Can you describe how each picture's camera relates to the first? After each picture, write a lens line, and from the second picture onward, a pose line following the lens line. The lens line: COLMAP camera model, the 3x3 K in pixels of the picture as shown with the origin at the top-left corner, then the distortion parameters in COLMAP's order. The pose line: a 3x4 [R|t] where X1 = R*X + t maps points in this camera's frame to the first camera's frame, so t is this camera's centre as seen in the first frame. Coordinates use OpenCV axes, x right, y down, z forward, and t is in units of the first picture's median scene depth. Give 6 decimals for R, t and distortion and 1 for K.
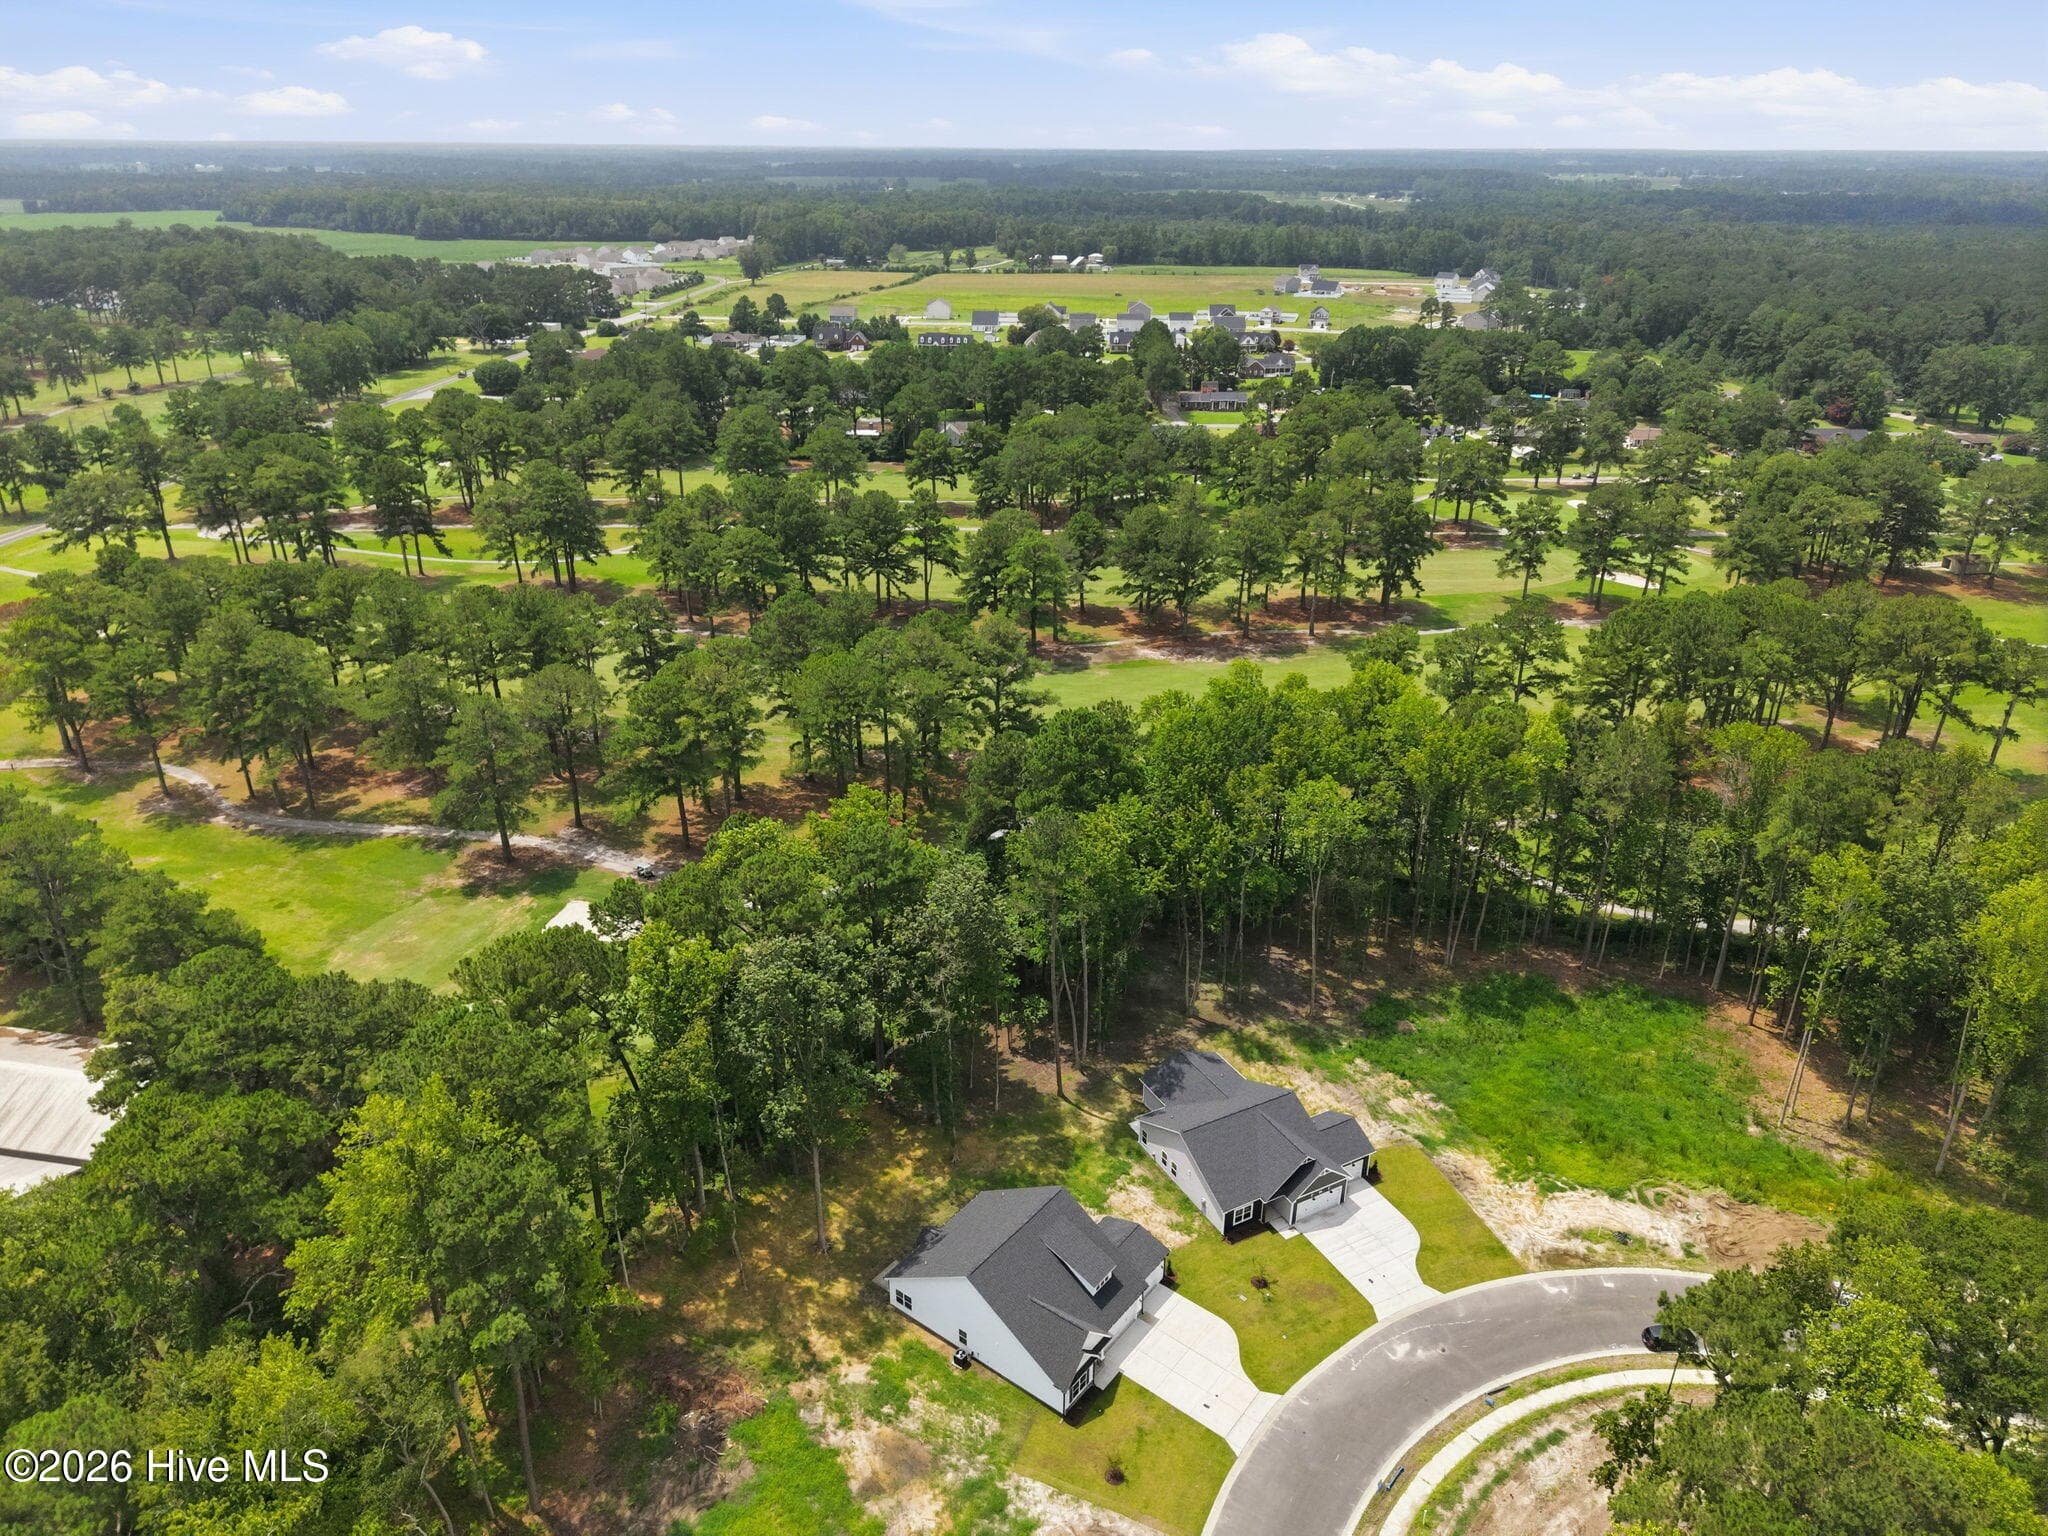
lens RADIAL K [[1372.8, 0, 1024.0], [0, 1372.8, 768.0], [0, 0, 1]] dist [0.011025, -0.003364]
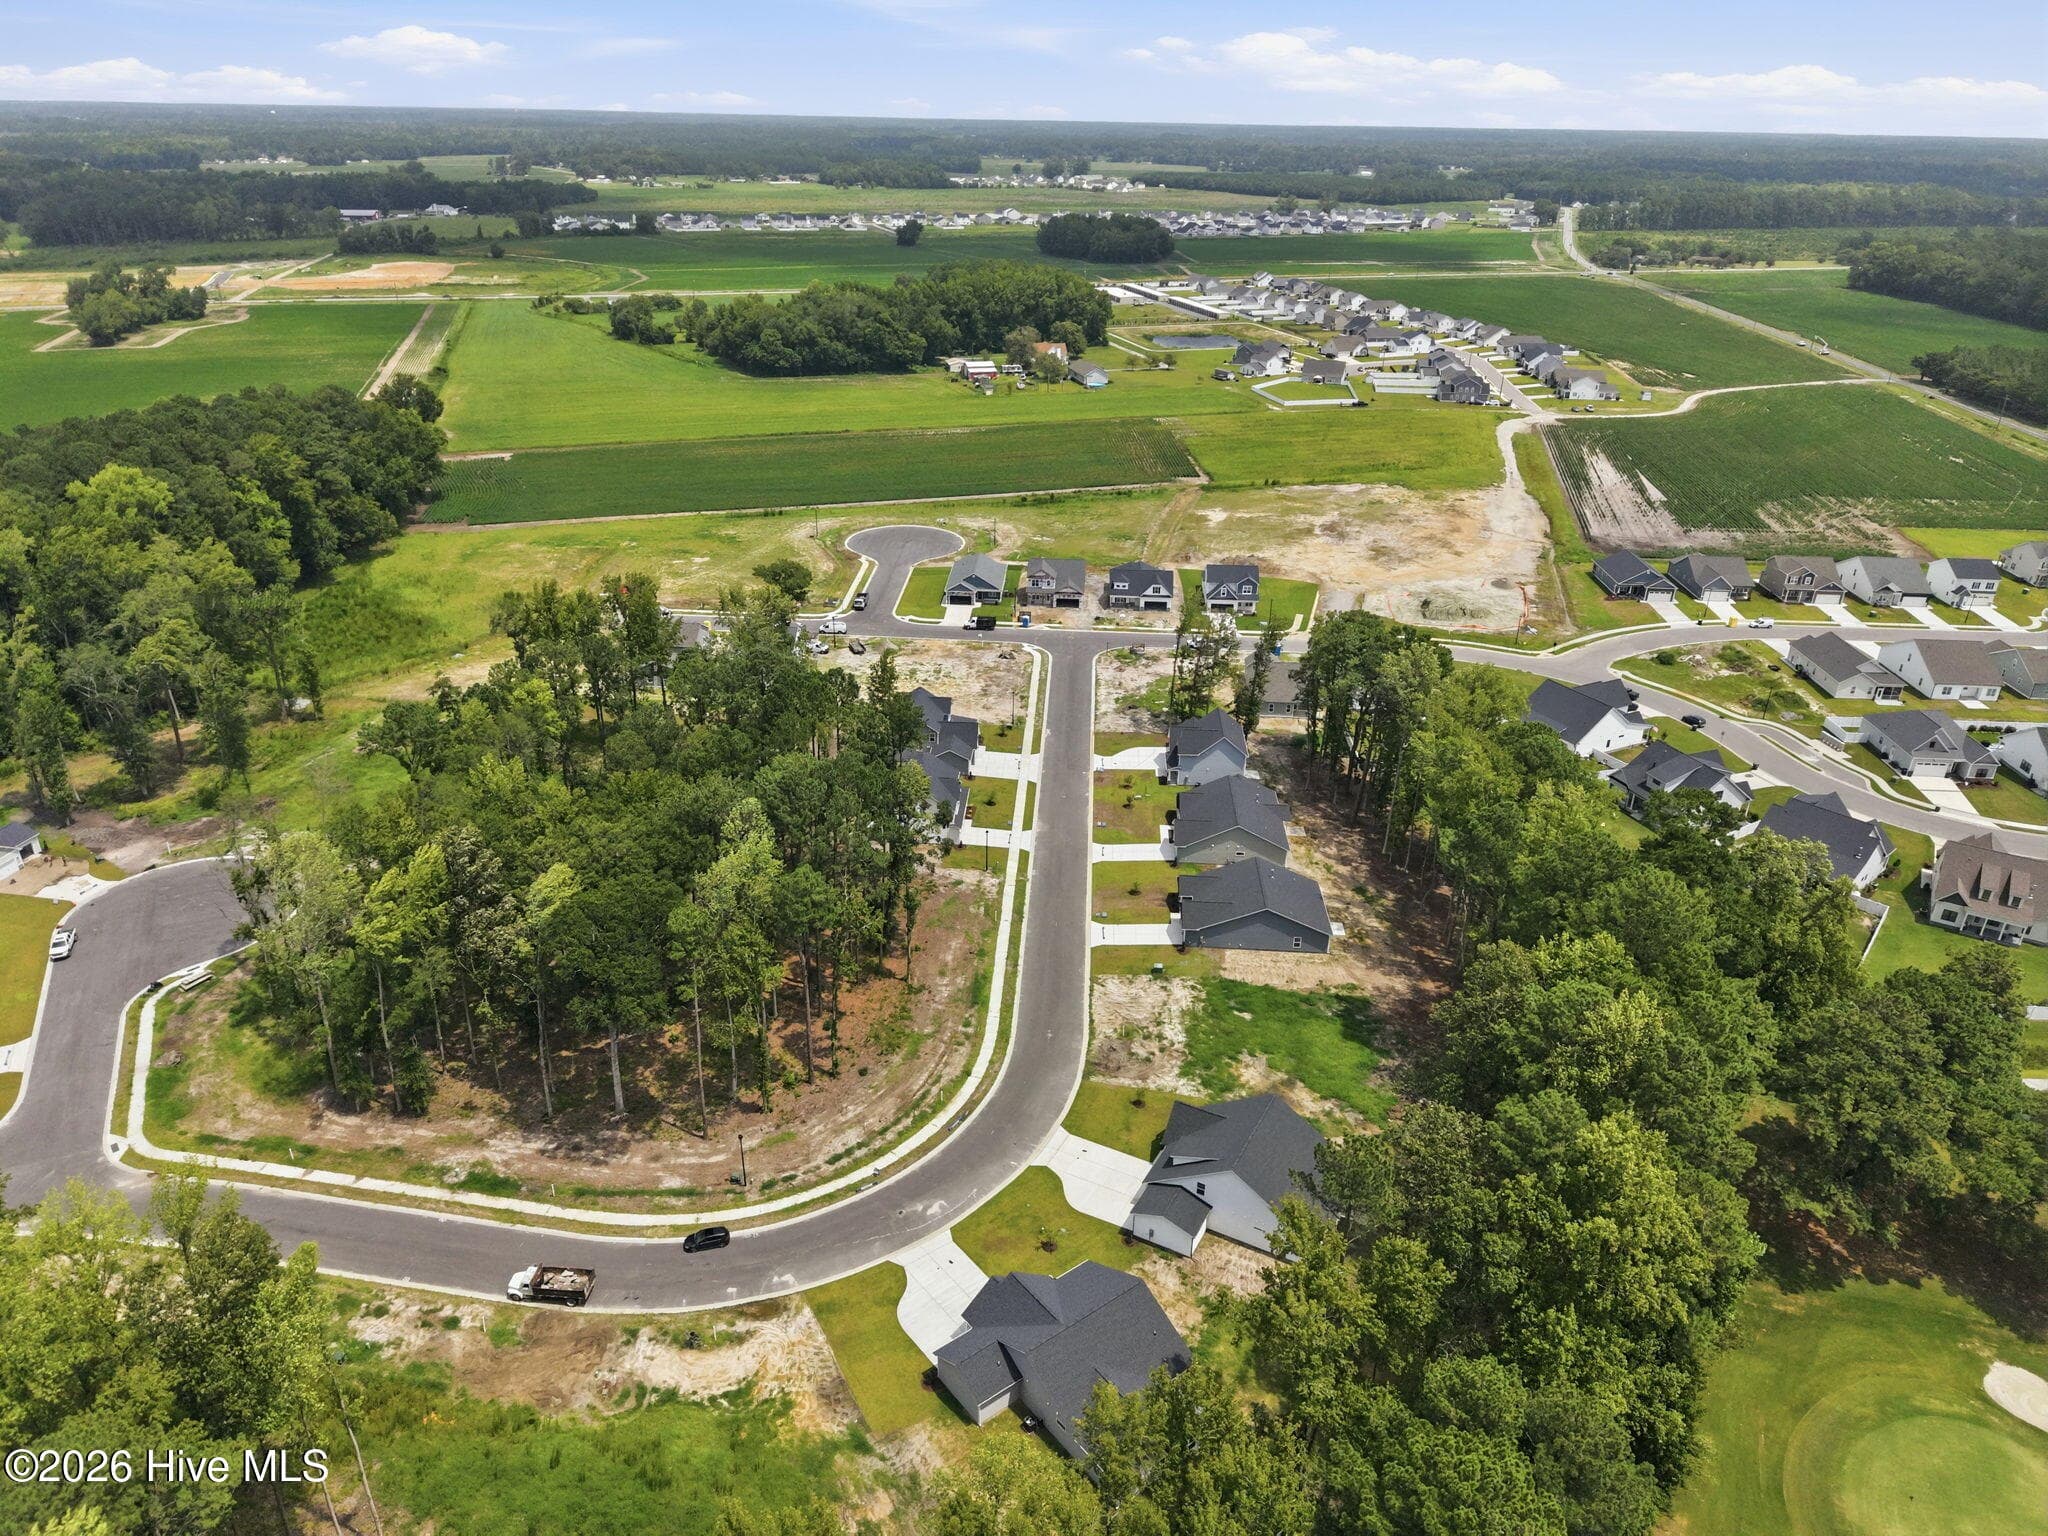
lens RADIAL K [[1365.9, 0, 1025.8], [0, 1365.9, 775.4], [0, 0, 1]] dist [0.039933, -0.047135]
pose [[-0.986245, 0.053500, -0.156392, 0.349605], [-0.086938, 0.636821, 0.766095, -0.741176], [0.140580, 0.769154, -0.623410, 1.416917]]
